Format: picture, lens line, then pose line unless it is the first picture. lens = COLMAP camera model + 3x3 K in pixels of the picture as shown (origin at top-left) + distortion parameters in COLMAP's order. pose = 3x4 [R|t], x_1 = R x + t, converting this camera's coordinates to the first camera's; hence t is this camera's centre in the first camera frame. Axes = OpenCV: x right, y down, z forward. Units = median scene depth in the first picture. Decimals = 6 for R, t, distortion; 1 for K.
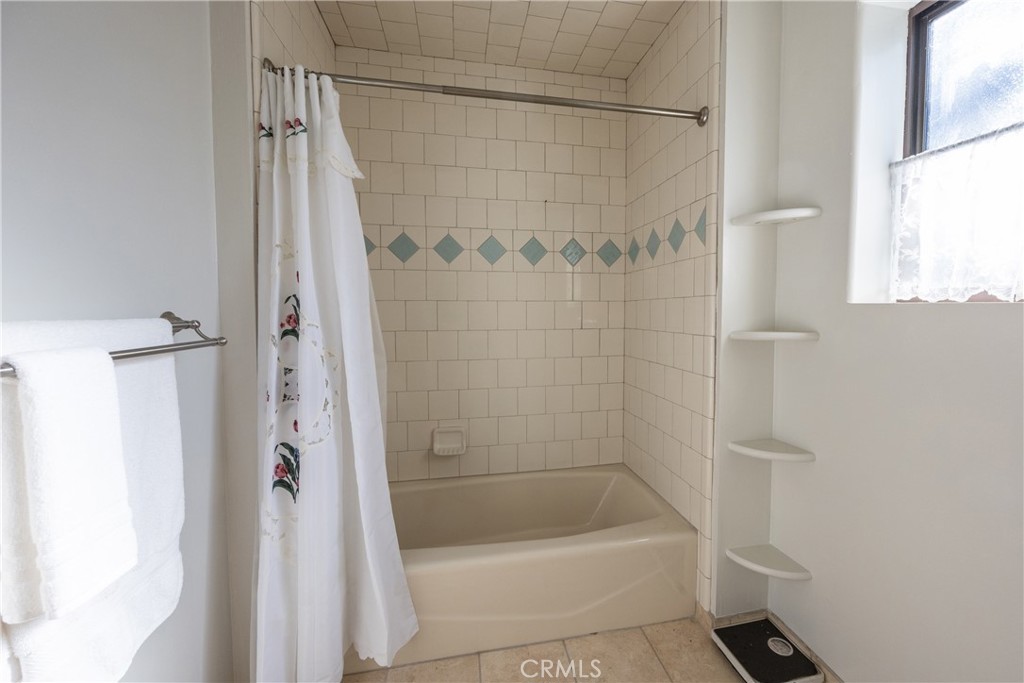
lens RADIAL K [[413.5, 0, 540.0], [0, 413.5, 325.6], [0, 0, 1]] dist [0.000419, 0.000052]
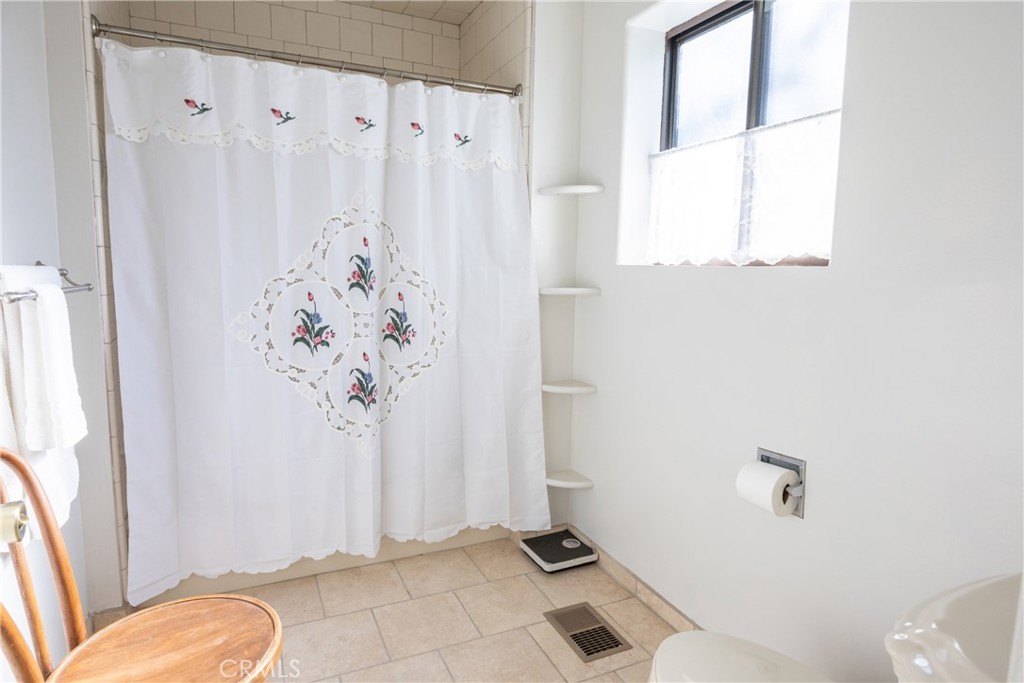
lens RADIAL K [[592.3, 0, 512.0], [0, 592.3, 341.5], [0, 0, 1]] dist [-0.004216, -0.001156]
pose [[0.972088, -0.010891, 0.234363, -0.000101], [-0.008636, 0.996584, 0.082131, 0.032275], [-0.234457, -0.081862, 0.968674, -0.672717]]
